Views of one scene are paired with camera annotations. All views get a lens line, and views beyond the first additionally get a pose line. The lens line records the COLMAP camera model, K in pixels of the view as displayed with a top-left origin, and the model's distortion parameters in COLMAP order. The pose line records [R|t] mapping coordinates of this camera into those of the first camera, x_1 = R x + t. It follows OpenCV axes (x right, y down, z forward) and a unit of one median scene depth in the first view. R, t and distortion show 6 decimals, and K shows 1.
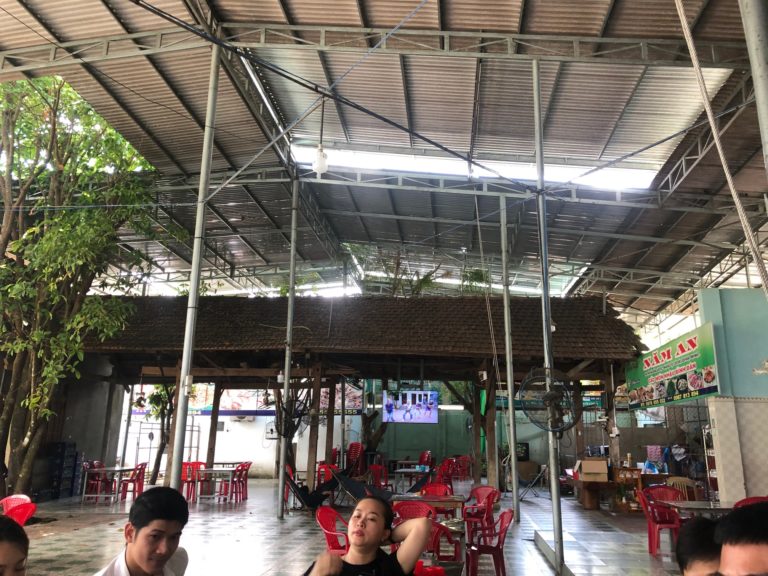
lens RADIAL K [[633.6, 0, 384.0], [0, 633.6, 288.0], [0, 0, 1]] dist [0.038442, -0.002922]
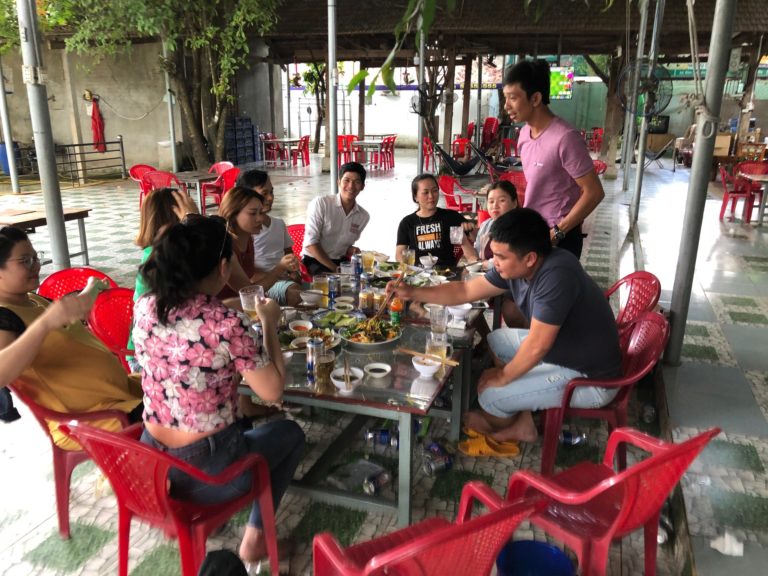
lens RADIAL K [[635.6, 0, 407.7], [0, 635.6, 289.7], [0, 0, 1]] dist [0.009142, 0.005356]
pose [[0.981697, 0.051579, -0.183333, 0.031241], [0.045146, 0.872166, 0.487123, -0.035434], [0.185022, -0.486484, 0.853874, -0.091192]]
